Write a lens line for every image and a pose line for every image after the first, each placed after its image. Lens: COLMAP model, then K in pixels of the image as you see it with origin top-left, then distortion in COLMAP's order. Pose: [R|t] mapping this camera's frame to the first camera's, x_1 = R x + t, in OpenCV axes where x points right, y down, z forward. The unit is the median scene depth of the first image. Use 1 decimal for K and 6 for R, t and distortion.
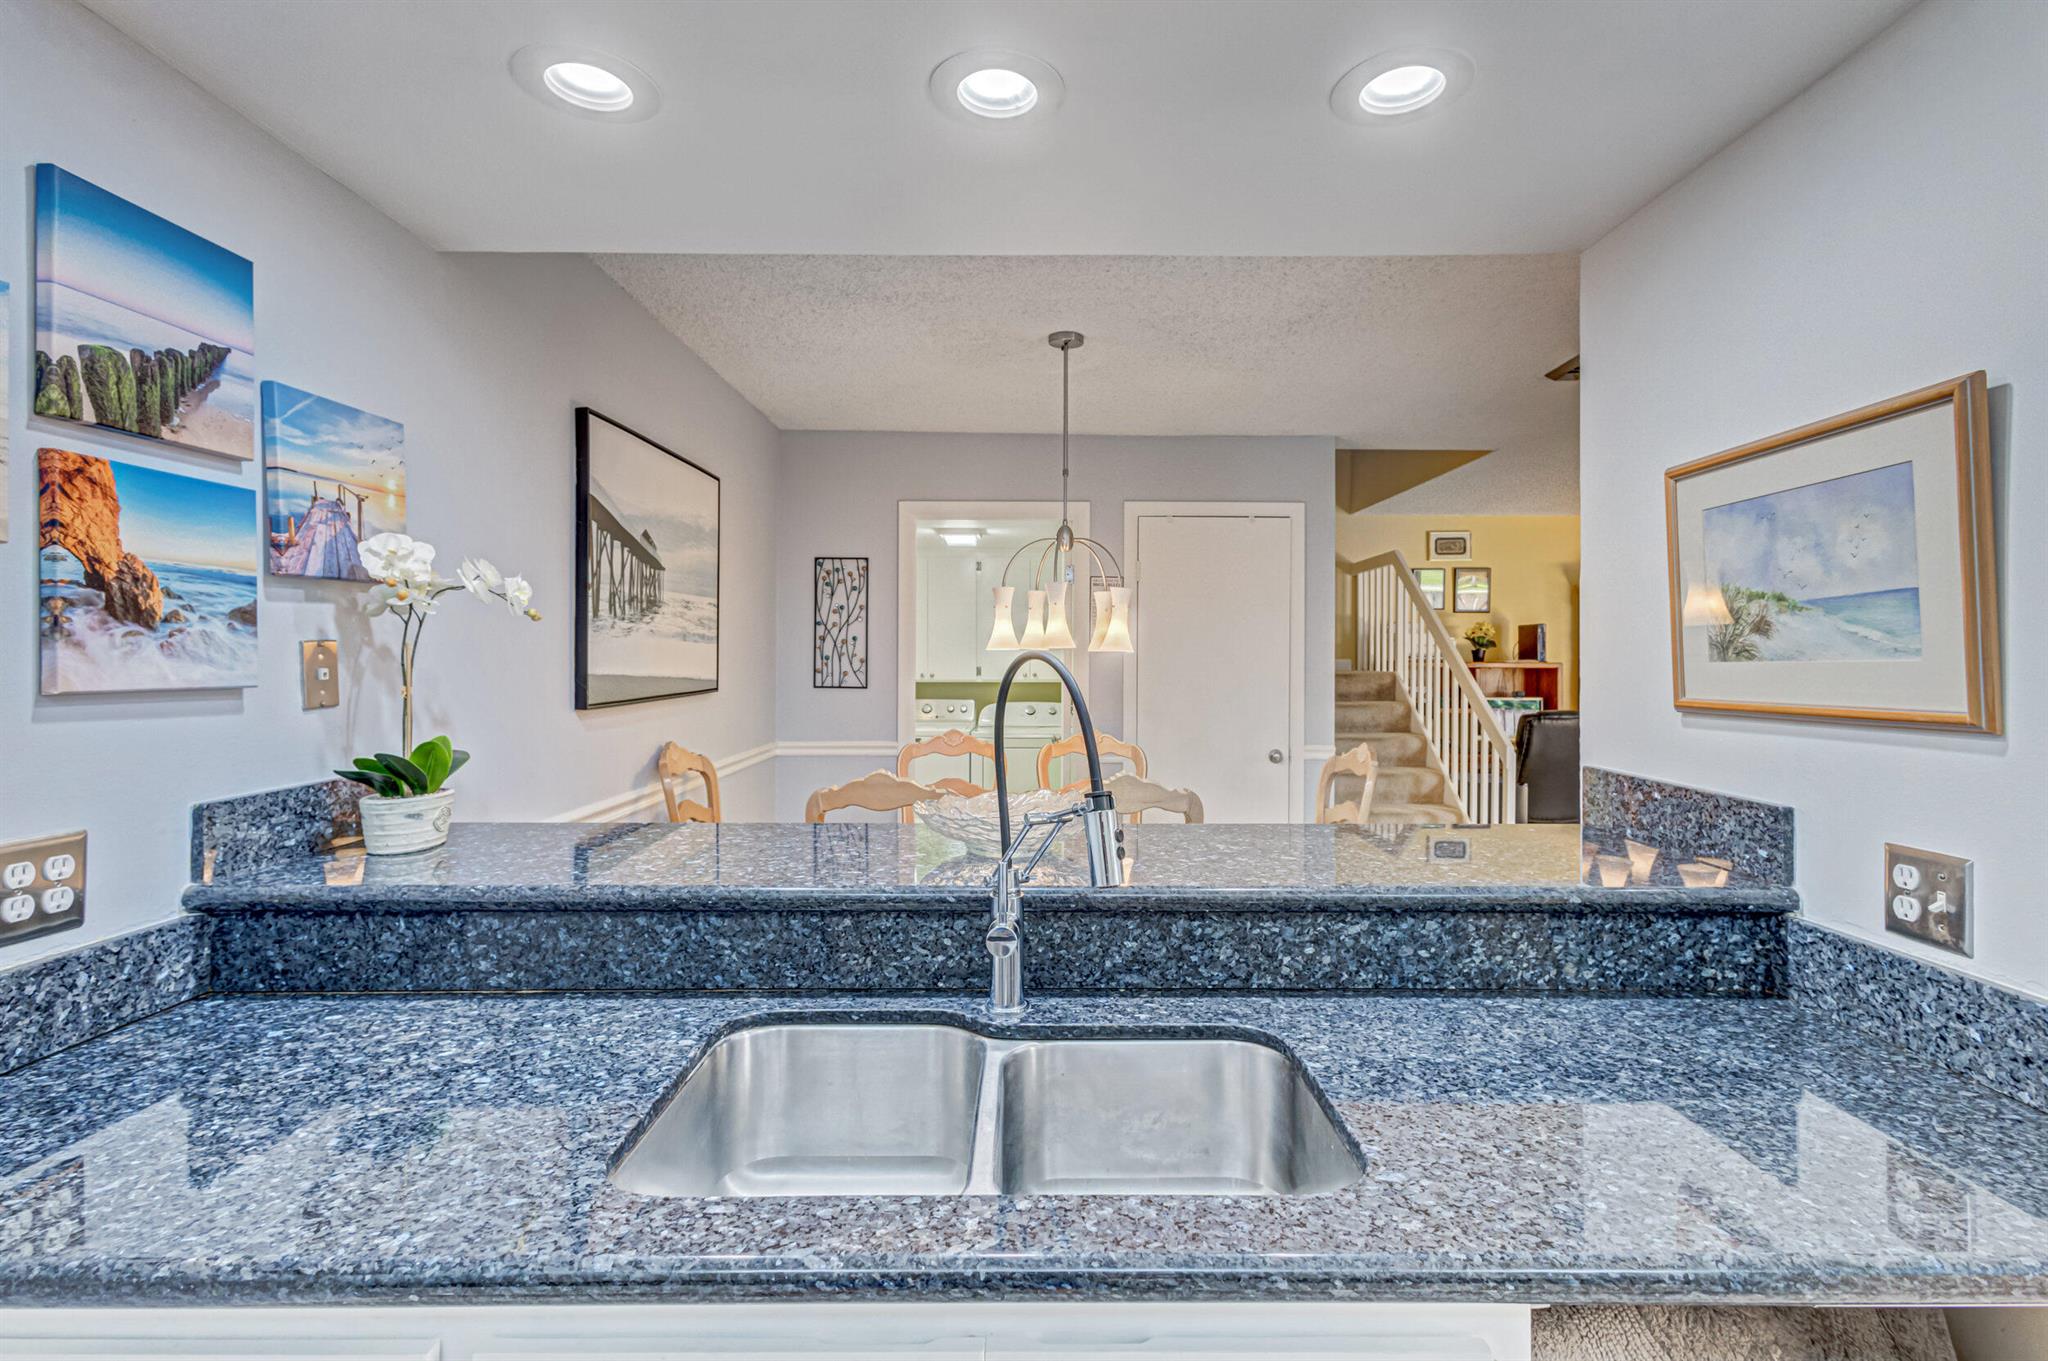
lens RADIAL K [[951.0, 0, 1035.5], [0, 951.0, 656.3], [0, 0, 1]] dist [0.015718, -0.004744]
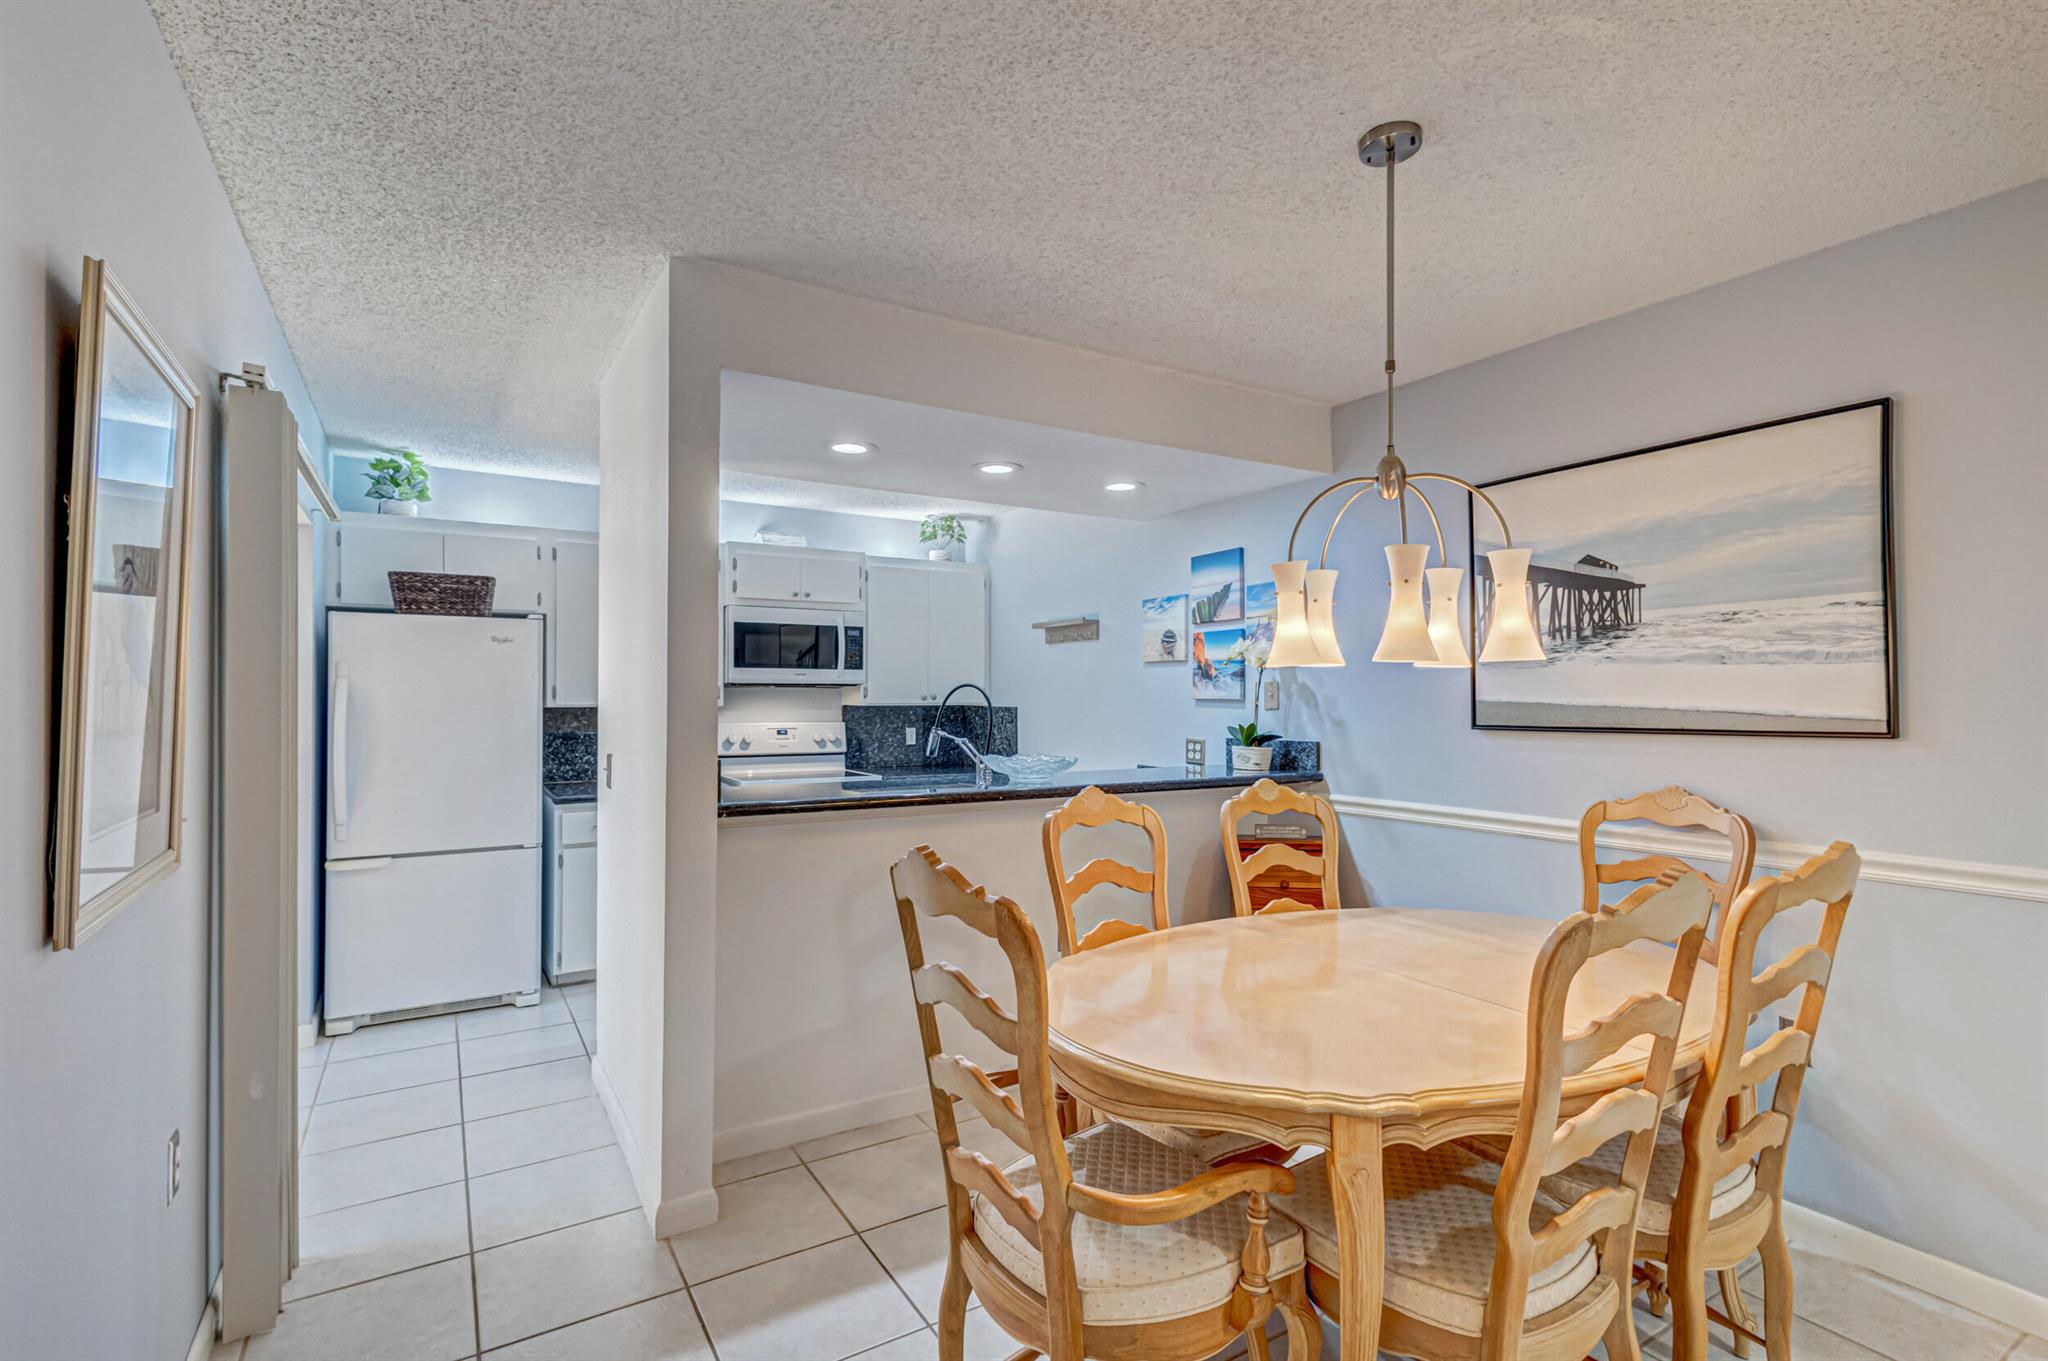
lens RADIAL K [[951.0, 0, 1023.4], [0, 951.0, 690.9], [0, 0, 1]] dist [0.015718, -0.004744]
pose [[-0.850068, -0.007695, -0.526616, 1.230695], [-0.003997, 0.999959, -0.008159, 0.033236], [0.526658, -0.004831, -0.850064, 3.166476]]
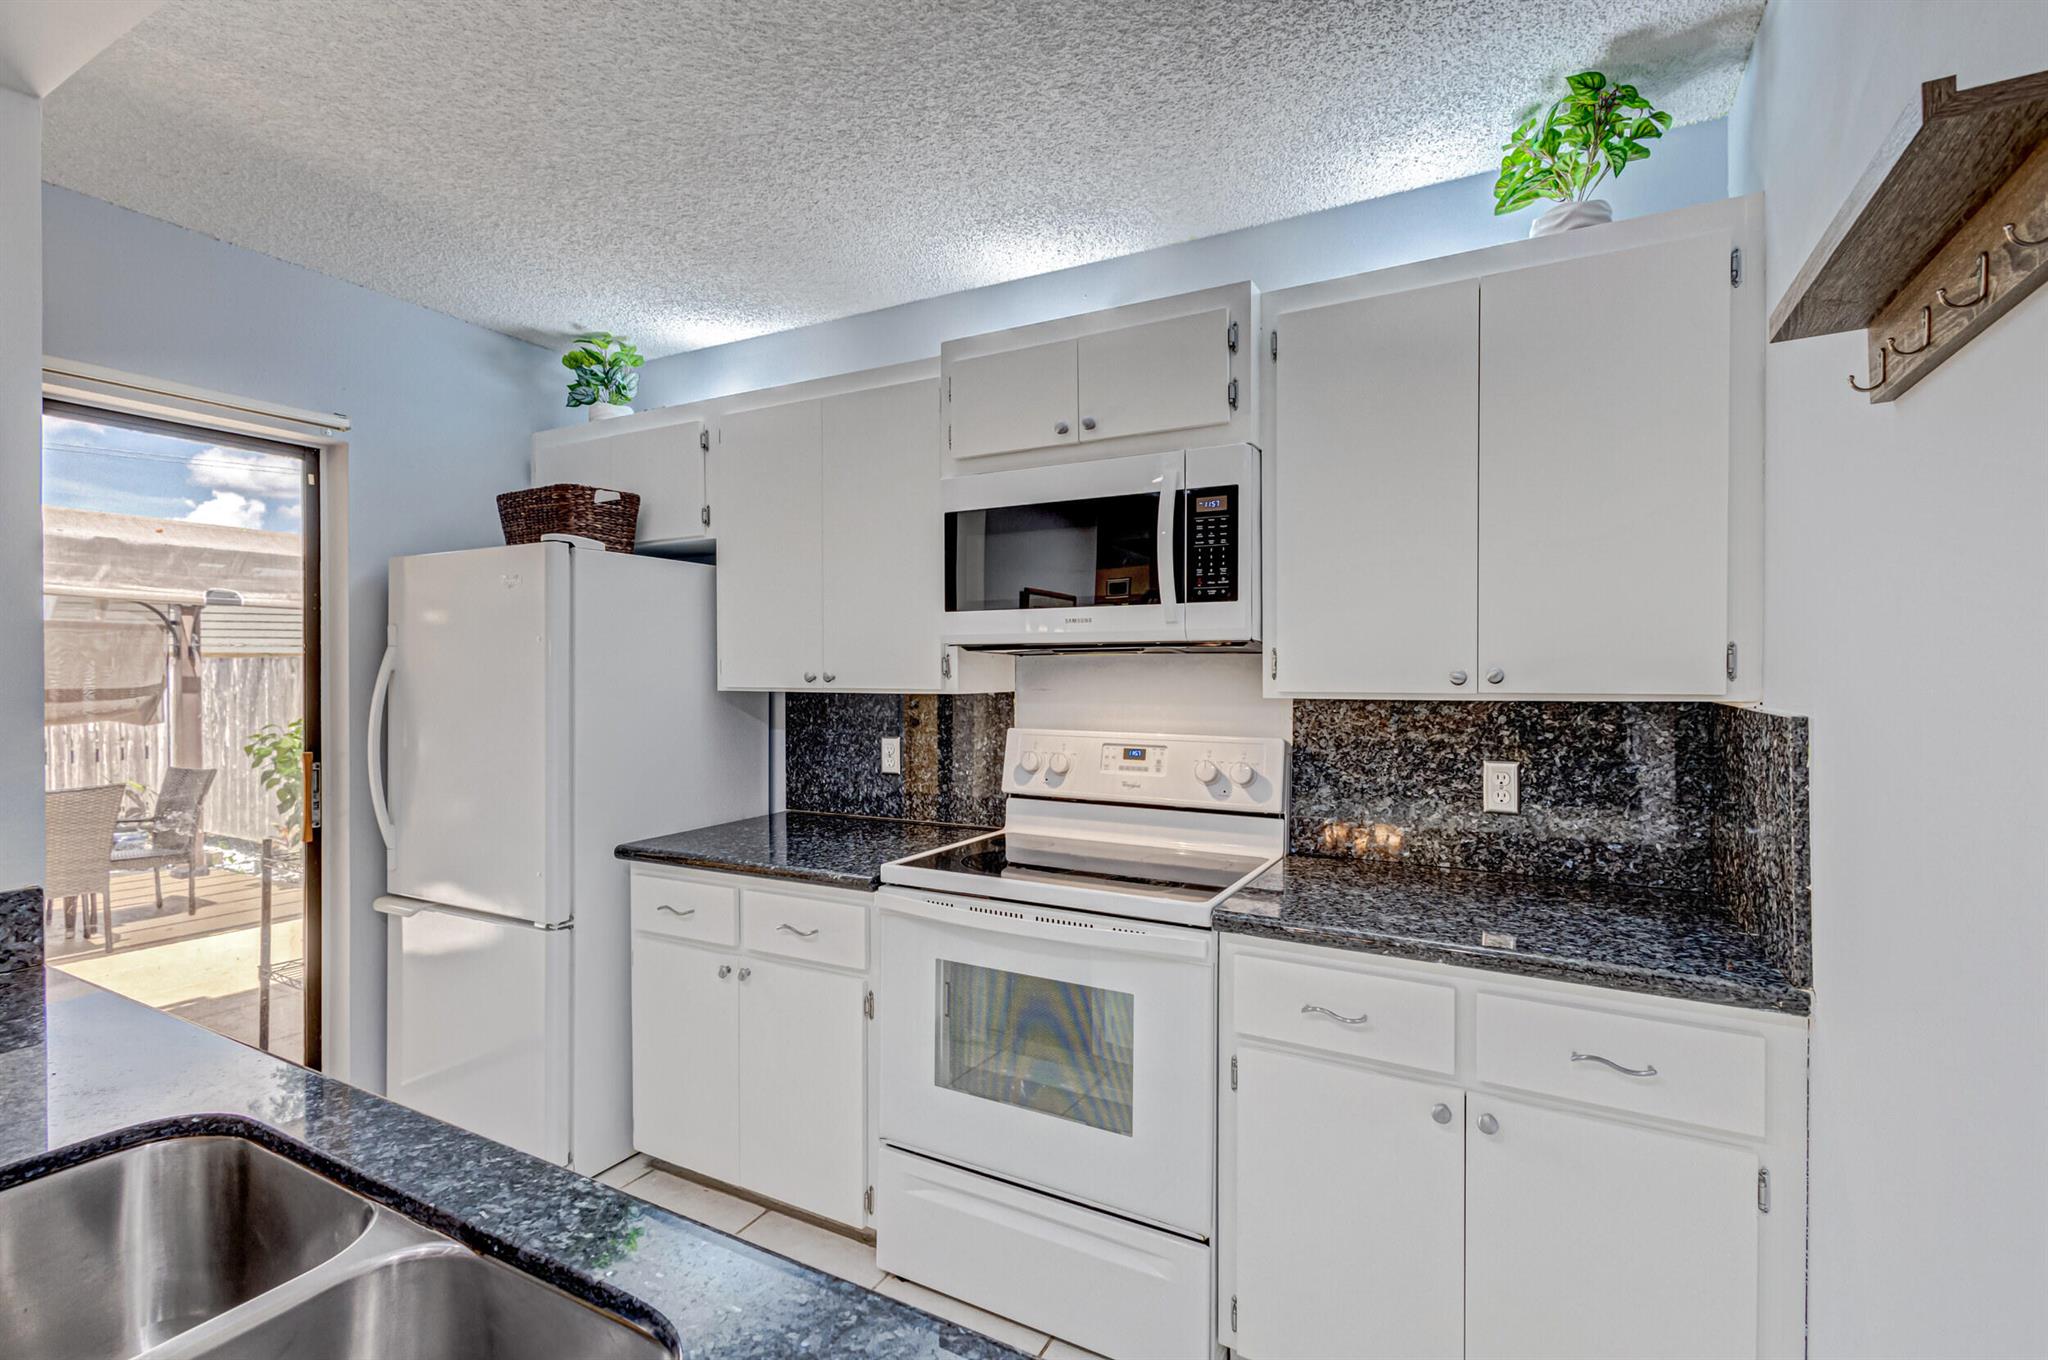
lens RADIAL K [[951.0, 0, 1007.8], [0, 951.0, 680.5], [0, 0, 1]] dist [0.015718, -0.004744]
pose [[-0.876923, -0.008284, 0.480560, -0.627521], [-0.005004, 0.999955, 0.008107, 0.028128], [-0.480606, 0.004704, -0.876924, 0.965992]]
